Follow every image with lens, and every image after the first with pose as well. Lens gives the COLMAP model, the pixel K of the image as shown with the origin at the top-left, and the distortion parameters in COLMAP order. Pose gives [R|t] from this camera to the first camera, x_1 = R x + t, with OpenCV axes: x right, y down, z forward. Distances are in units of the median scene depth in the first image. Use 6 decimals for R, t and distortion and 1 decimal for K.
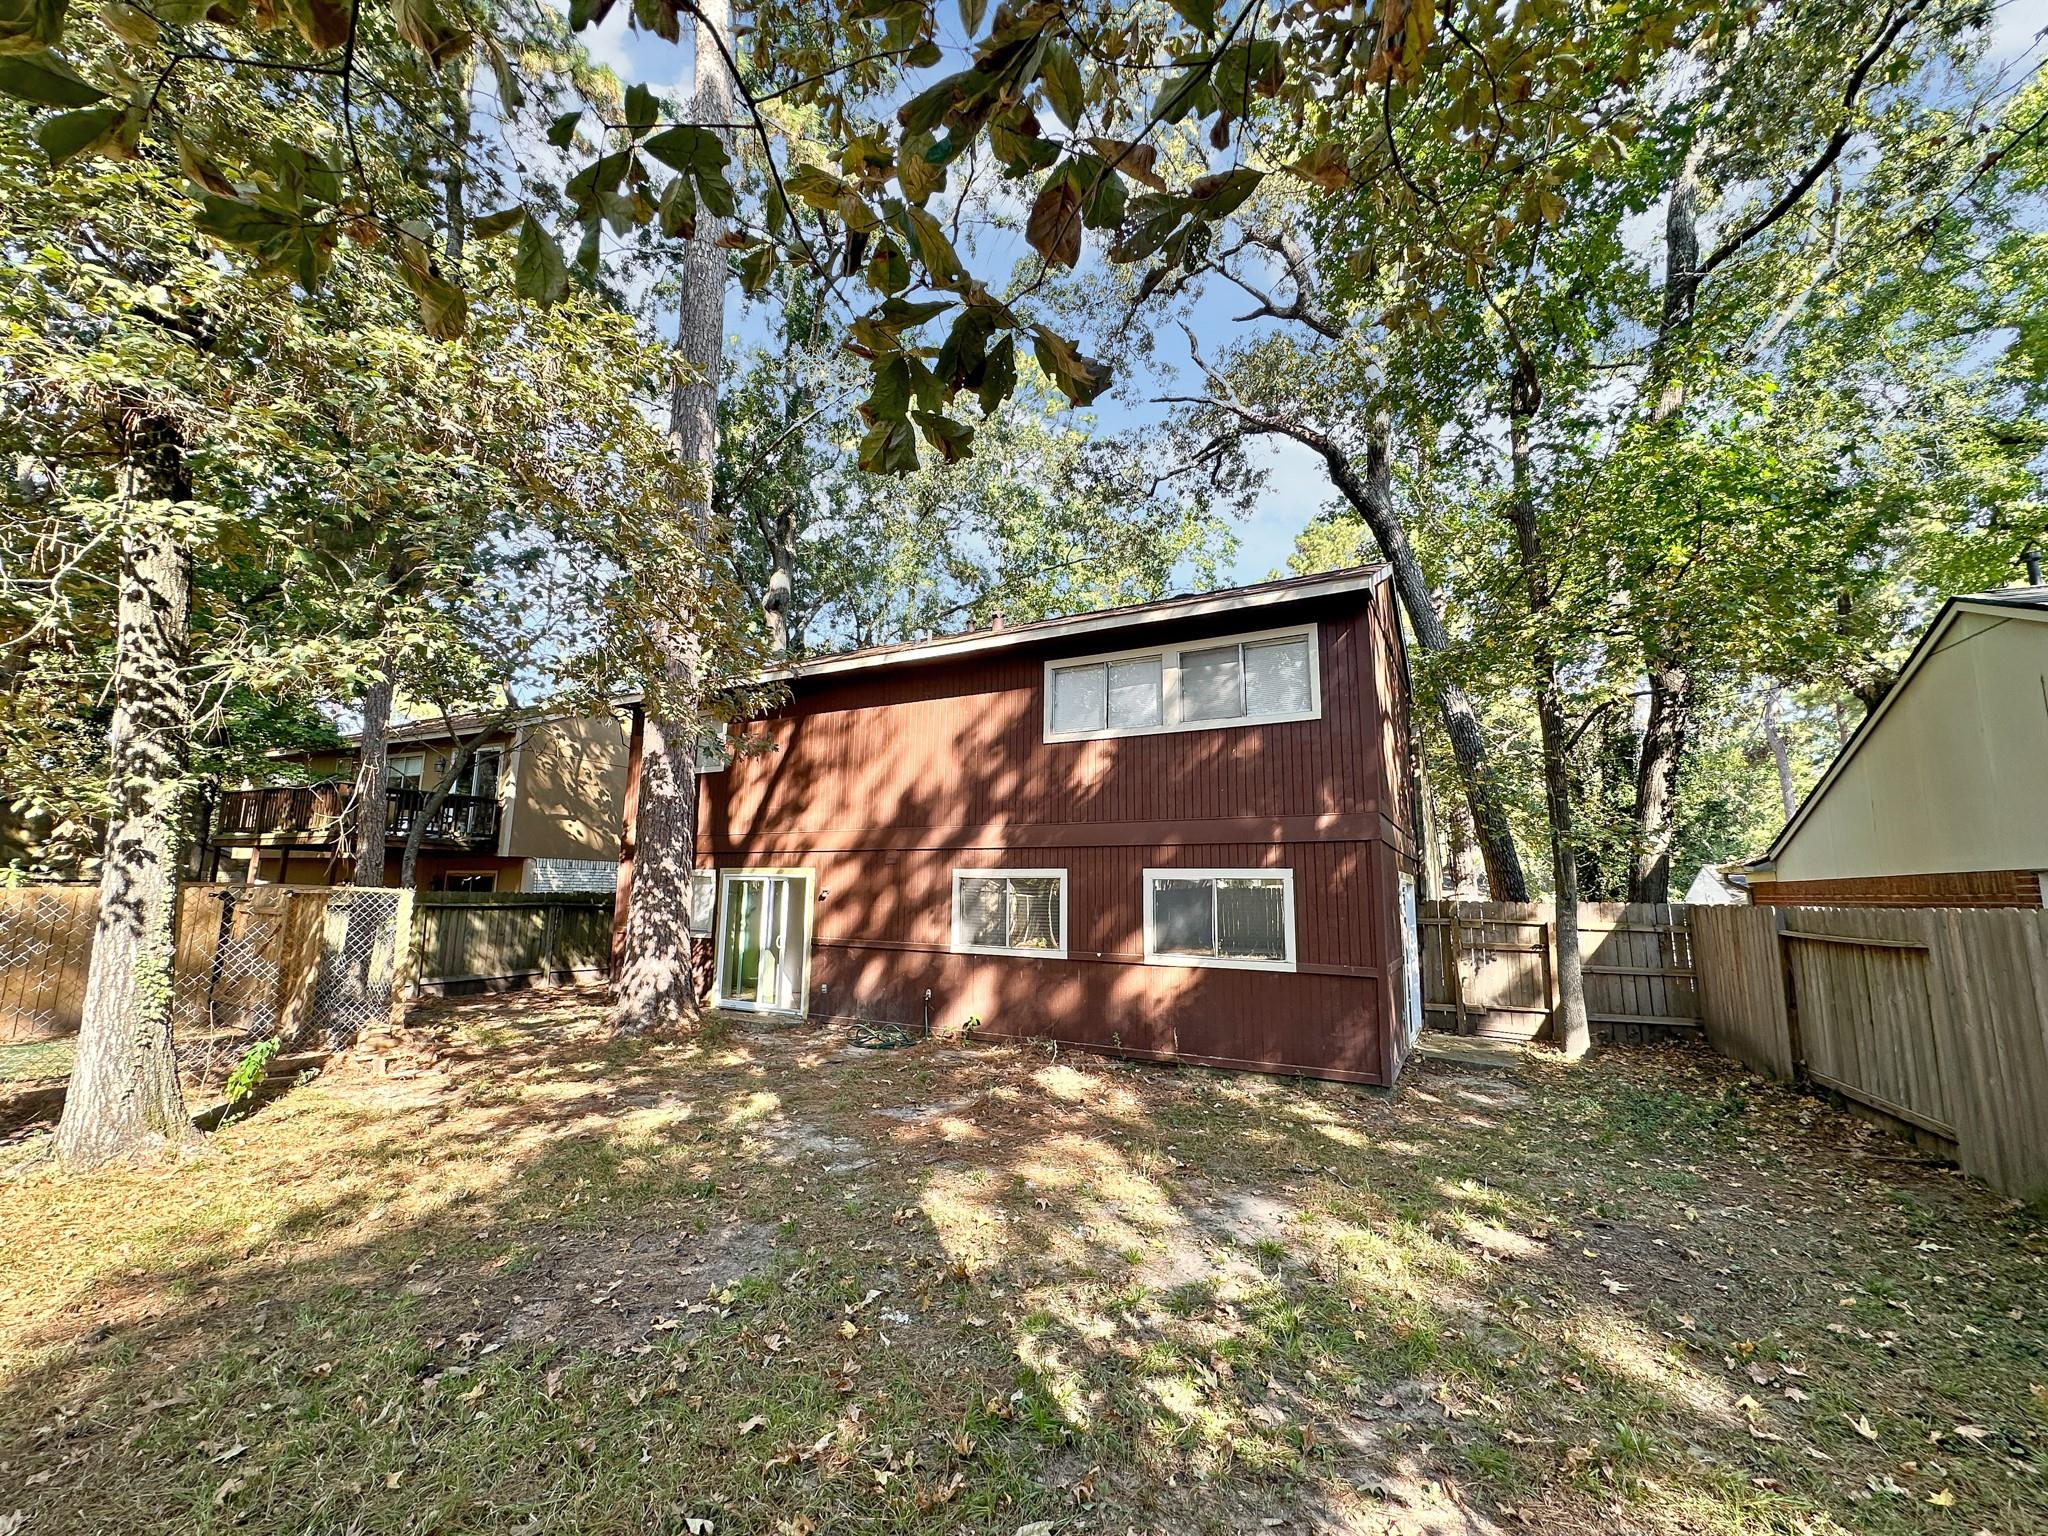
lens RADIAL K [[794.0, 0, 1024.0], [0, 794.0, 768.0], [0, 0, 1]] dist [0.002087, 0.000443]
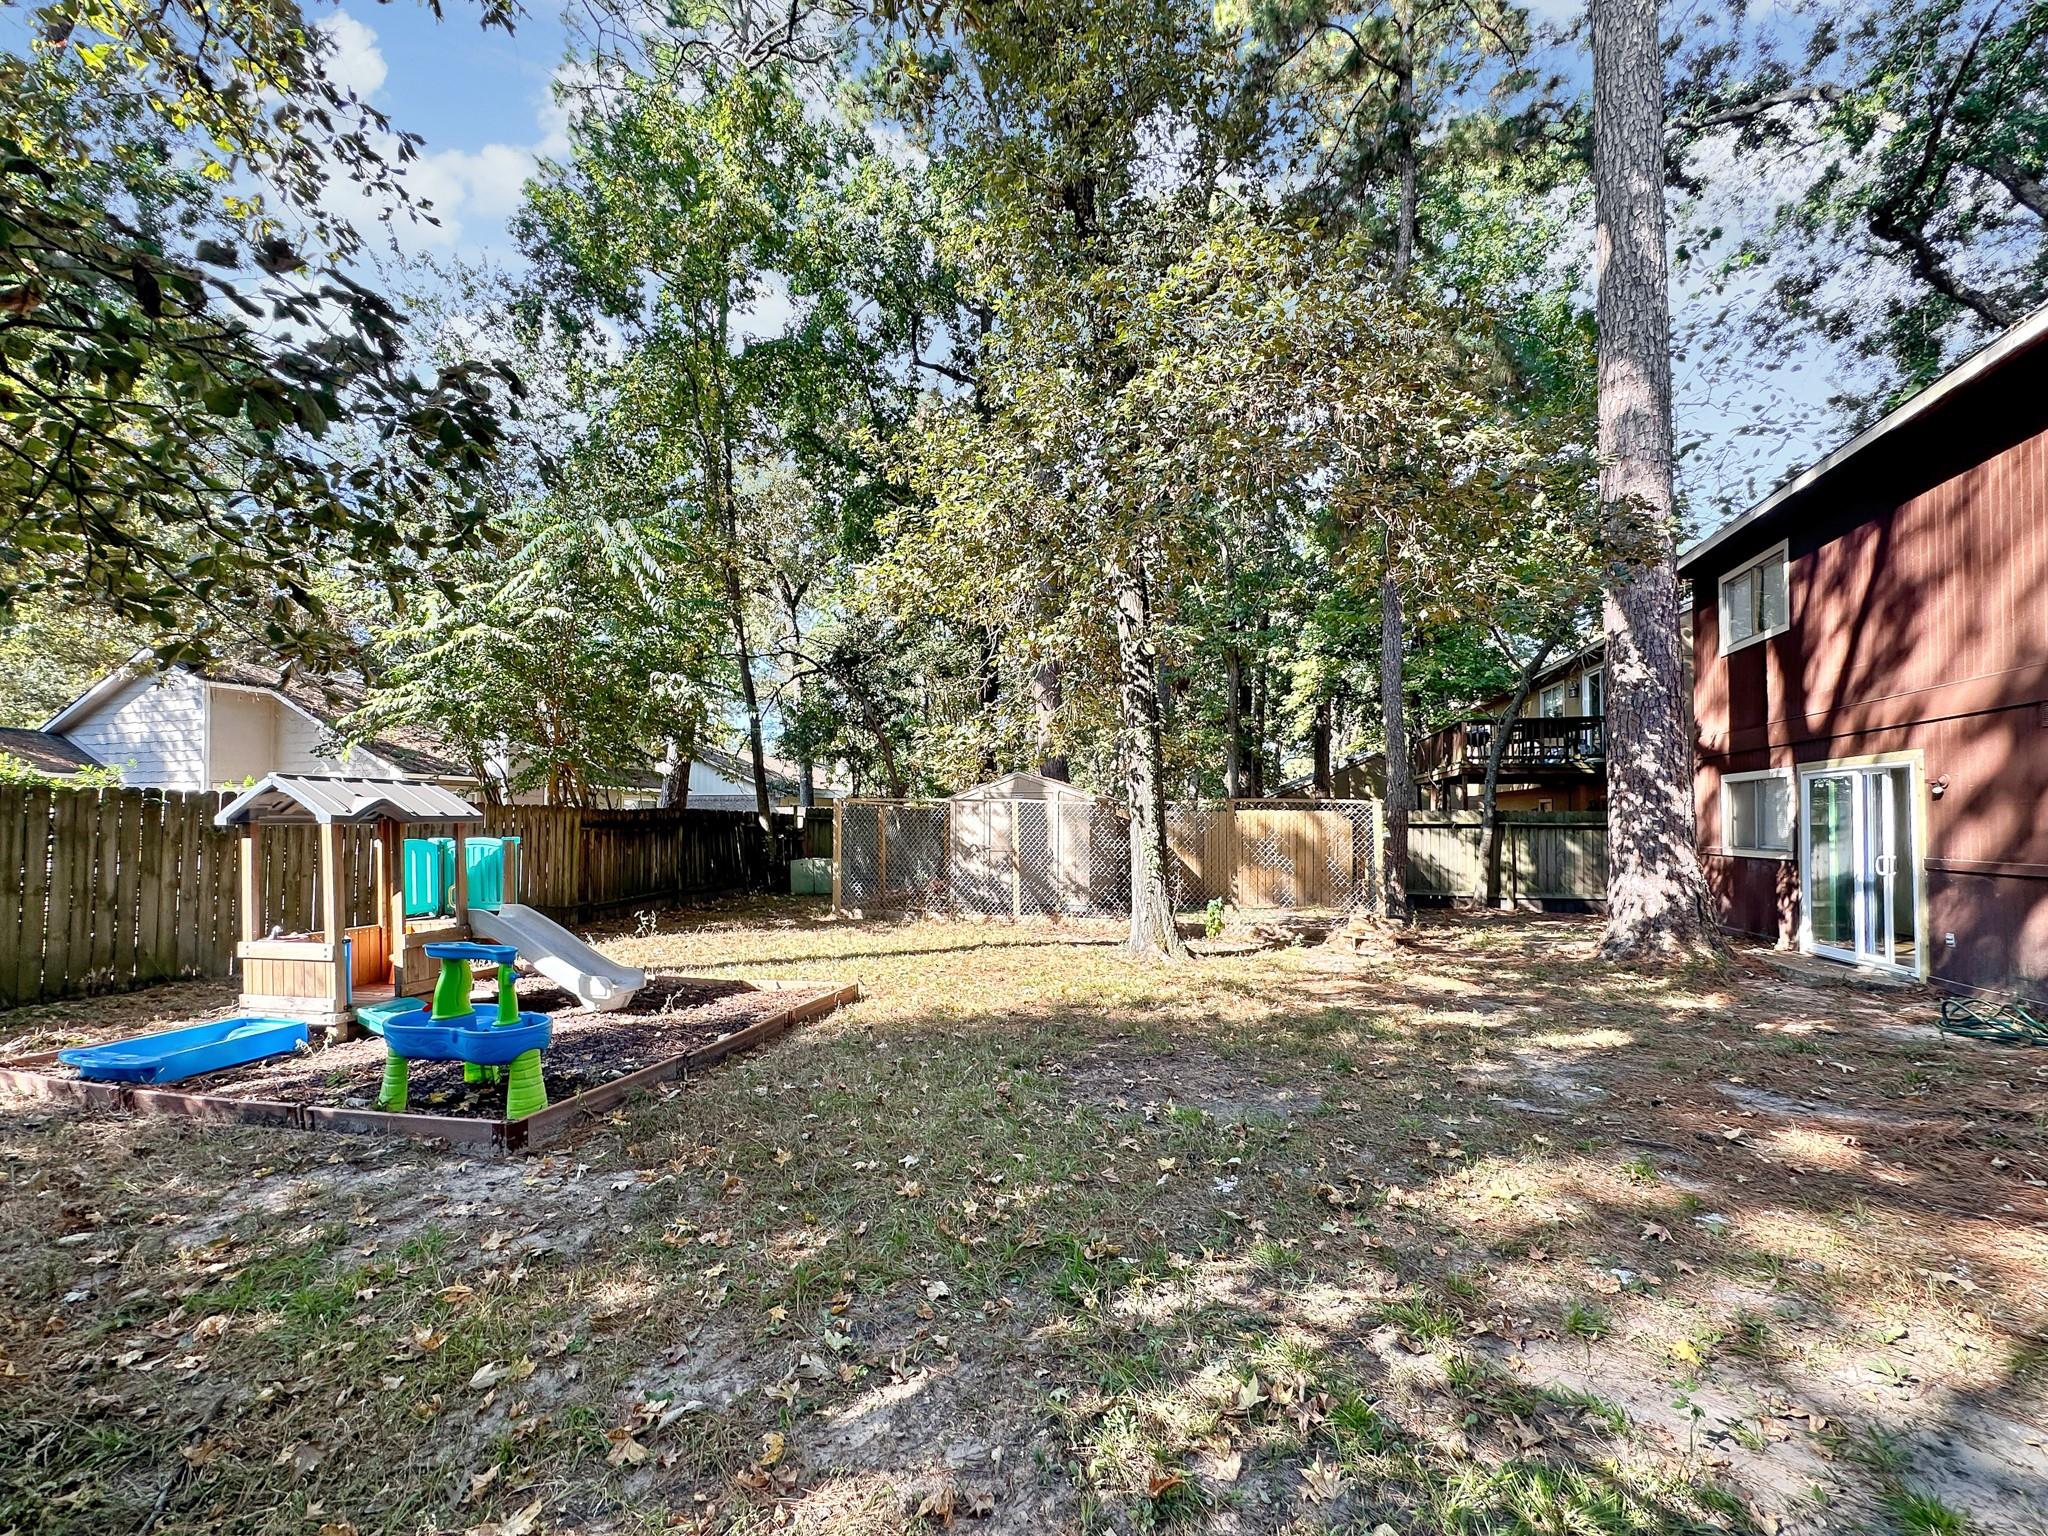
lens RADIAL K [[830.1, 0, 1028.7], [0, 830.1, 812.6], [0, 0, 1]] dist [-0.006591, -0.000215]
pose [[0.189816, -0.035025, -0.981195, 0.264299], [0.163695, 0.986505, -0.003547, 0.072353], [0.968078, -0.159943, 0.192987, 0.222344]]
